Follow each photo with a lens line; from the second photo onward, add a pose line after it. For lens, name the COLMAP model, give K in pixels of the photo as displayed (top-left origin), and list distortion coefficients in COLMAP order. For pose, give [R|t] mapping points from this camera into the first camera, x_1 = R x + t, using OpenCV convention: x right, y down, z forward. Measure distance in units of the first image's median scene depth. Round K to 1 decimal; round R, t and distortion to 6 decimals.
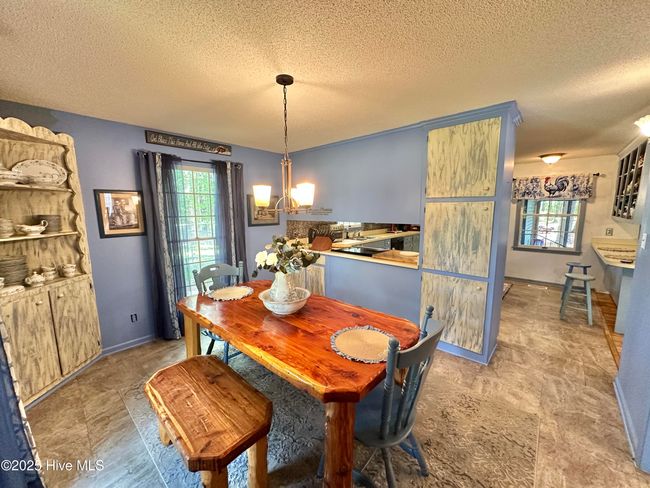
lens RADIAL K [[259.7, 0, 326.1], [0, 259.7, 242.5], [0, 0, 1]] dist [-0.002999, 0.000017]
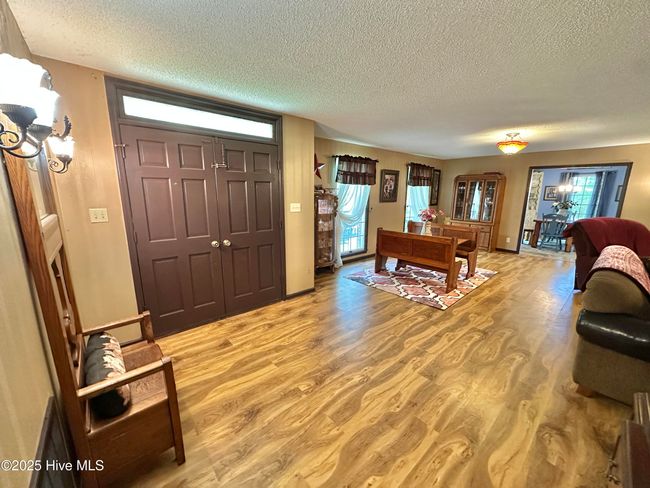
lens RADIAL K [[259.7, 0, 326.9], [0, 259.7, 243.6], [0, 0, 1]] dist [-0.002999, 0.000017]
pose [[-0.111565, 0.210119, -0.971289, 1.649881], [-0.132977, 0.965445, 0.224129, 0.084499], [0.984820, 0.154164, -0.079769, -0.828426]]
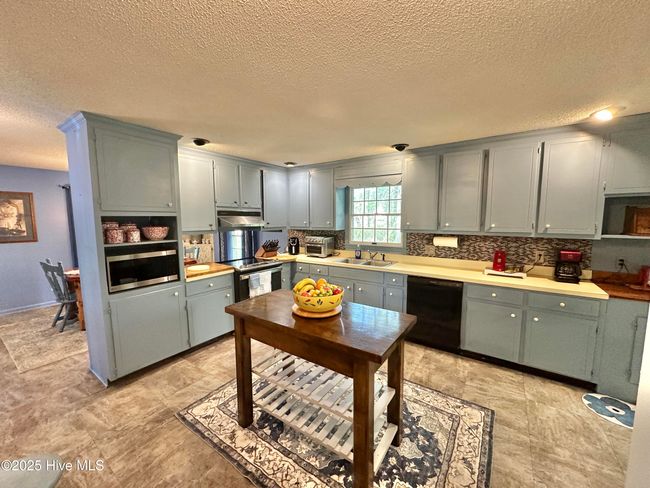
lens RADIAL K [[259.7, 0, 322.6], [0, 259.7, 246.0], [0, 0, 1]] dist [-0.002999, 0.000017]
pose [[0.127777, 0.113933, -0.985237, 0.935033], [-0.124597, 0.987354, 0.098019, -0.131302], [0.983945, 0.110233, 0.140357, 0.937680]]
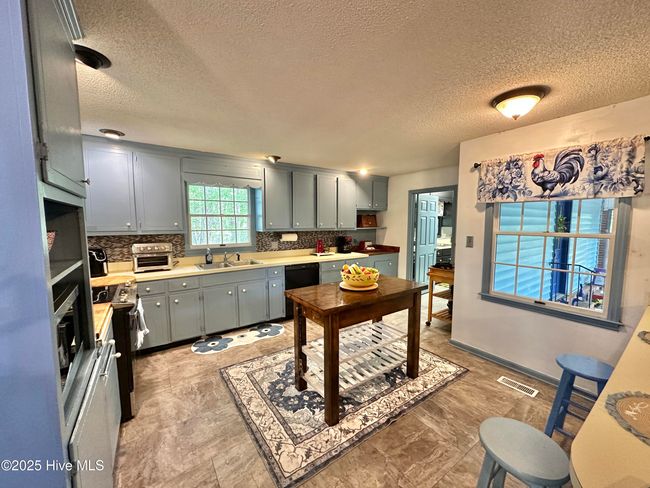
lens RADIAL K [[259.7, 0, 325.4], [0, 259.7, 245.9], [0, 0, 1]] dist [-0.002999, 0.000017]
pose [[0.976748, 0.027859, -0.212574, 0.608489], [-0.035109, 0.998921, -0.030407, -0.061297], [0.211498, 0.037163, 0.976672, 0.484713]]
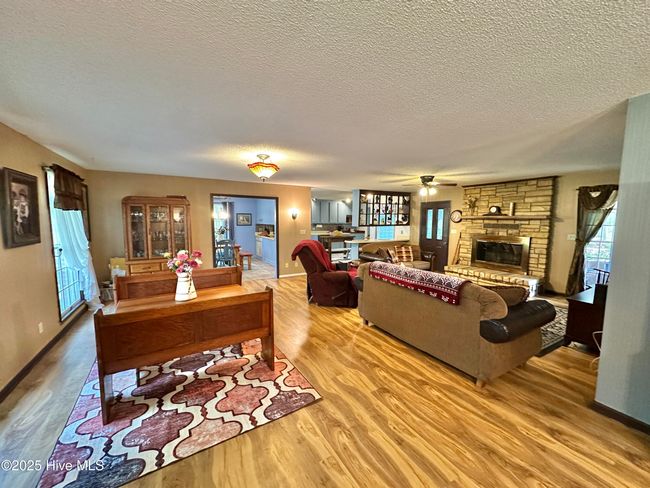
lens RADIAL K [[259.7, 0, 326.3], [0, 259.7, 243.7], [0, 0, 1]] dist [-0.002999, 0.000017]
pose [[0.953042, 0.042401, -0.299856, 1.104631], [-0.051543, 0.998414, -0.022642, 0.109077], [0.298420, 0.037035, 0.953716, -0.995878]]
